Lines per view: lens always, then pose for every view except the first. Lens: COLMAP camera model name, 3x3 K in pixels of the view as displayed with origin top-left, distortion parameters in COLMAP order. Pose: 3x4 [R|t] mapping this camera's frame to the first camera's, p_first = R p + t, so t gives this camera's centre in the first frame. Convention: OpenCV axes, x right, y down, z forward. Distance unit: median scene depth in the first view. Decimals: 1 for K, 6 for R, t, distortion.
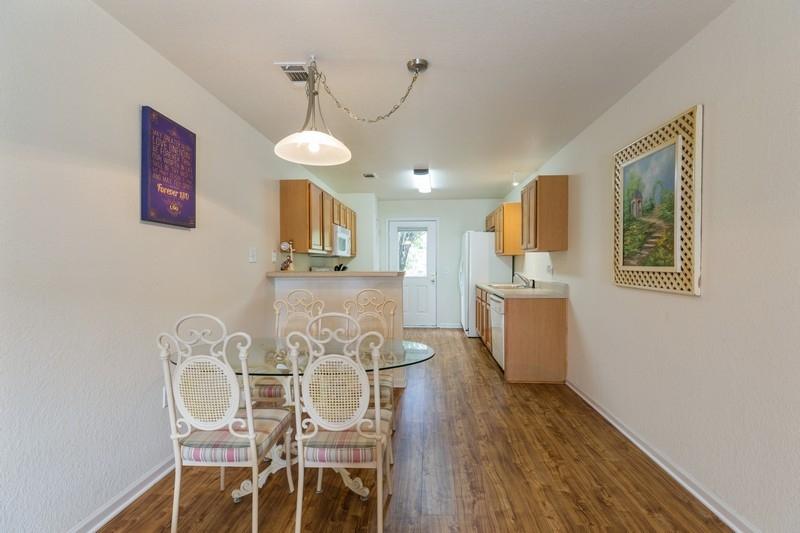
lens RADIAL K [[361.8, 0, 402.8], [0, 361.8, 264.9], [0, 0, 1]] dist [0.004757, 0.000098]
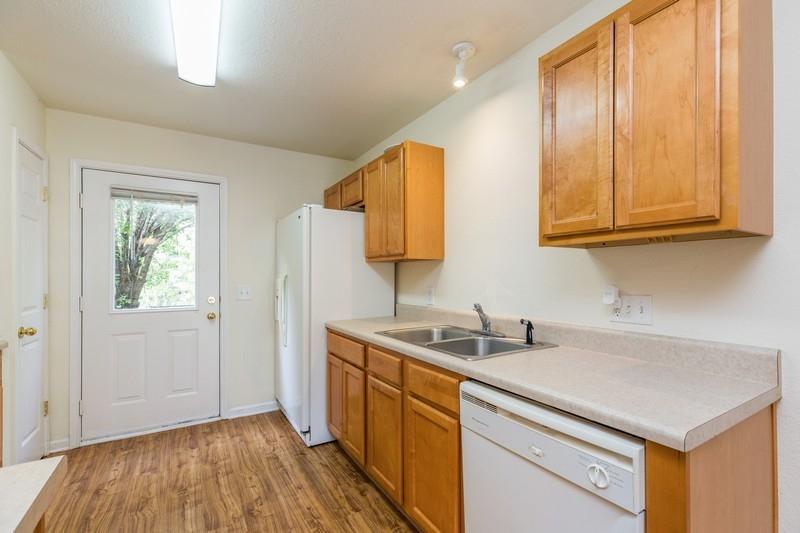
lens RADIAL K [[361.8, 0, 402.0], [0, 361.8, 273.3], [0, 0, 1]] dist [0.004757, 0.000098]
pose [[0.818638, 0.004343, 0.574293, 0.050735], [0.003432, 0.999917, -0.012454, -0.008382], [-0.574299, 0.012167, 0.818555, 1.359232]]
